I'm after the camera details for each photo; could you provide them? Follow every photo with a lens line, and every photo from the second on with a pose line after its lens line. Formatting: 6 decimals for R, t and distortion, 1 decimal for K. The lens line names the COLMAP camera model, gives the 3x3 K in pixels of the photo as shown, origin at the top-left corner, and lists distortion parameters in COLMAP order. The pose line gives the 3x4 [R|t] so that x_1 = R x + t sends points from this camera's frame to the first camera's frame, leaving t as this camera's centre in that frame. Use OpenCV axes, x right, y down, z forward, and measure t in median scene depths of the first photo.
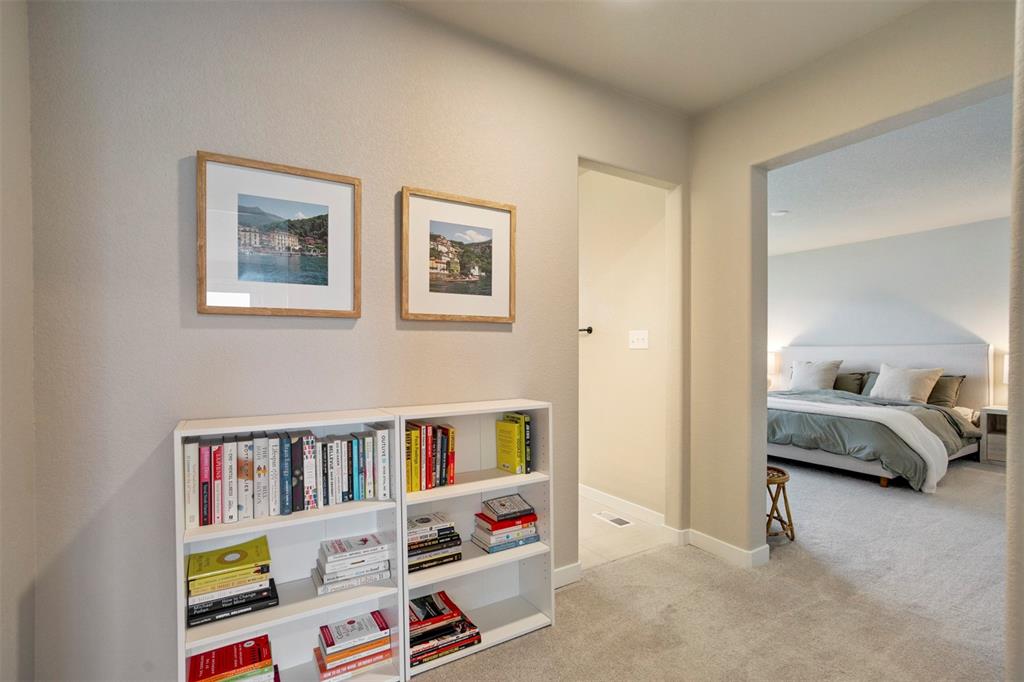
lens RADIAL K [[472.3, 0, 506.3], [0, 472.3, 349.2], [0, 0, 1]] dist [-0.017024, 0.006904]
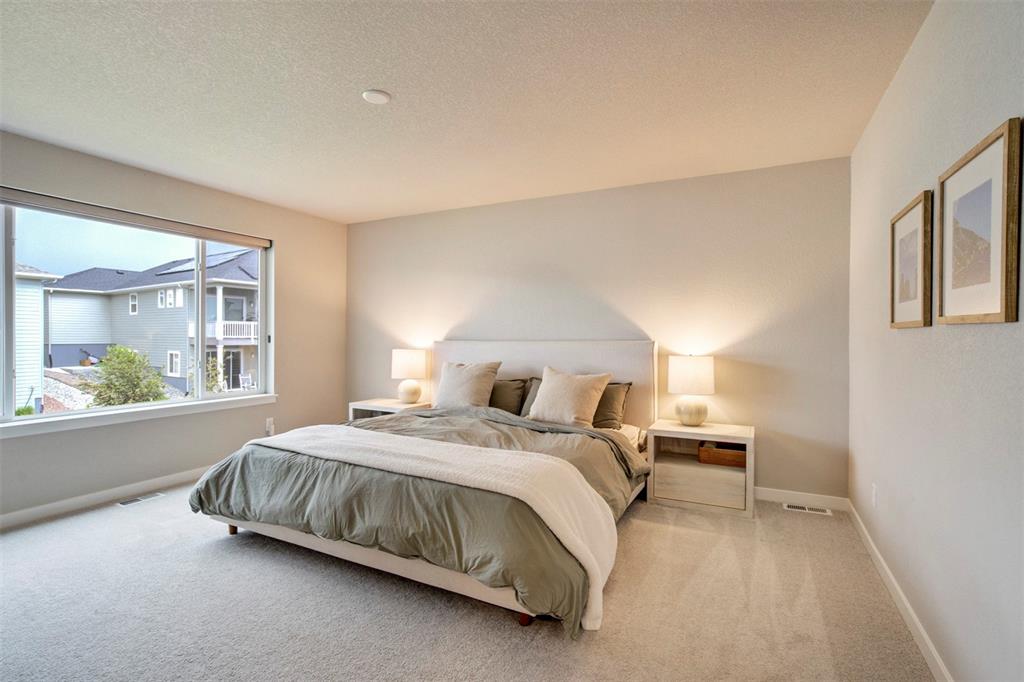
lens RADIAL K [[472.3, 0, 512.2], [0, 472.3, 338.1], [0, 0, 1]] dist [-0.017024, 0.006904]
pose [[0.849421, 0.004868, 0.527693, 0.427585], [-0.006688, 0.999976, 0.001541, -0.015050], [-0.527673, -0.004838, 0.849434, 0.468270]]
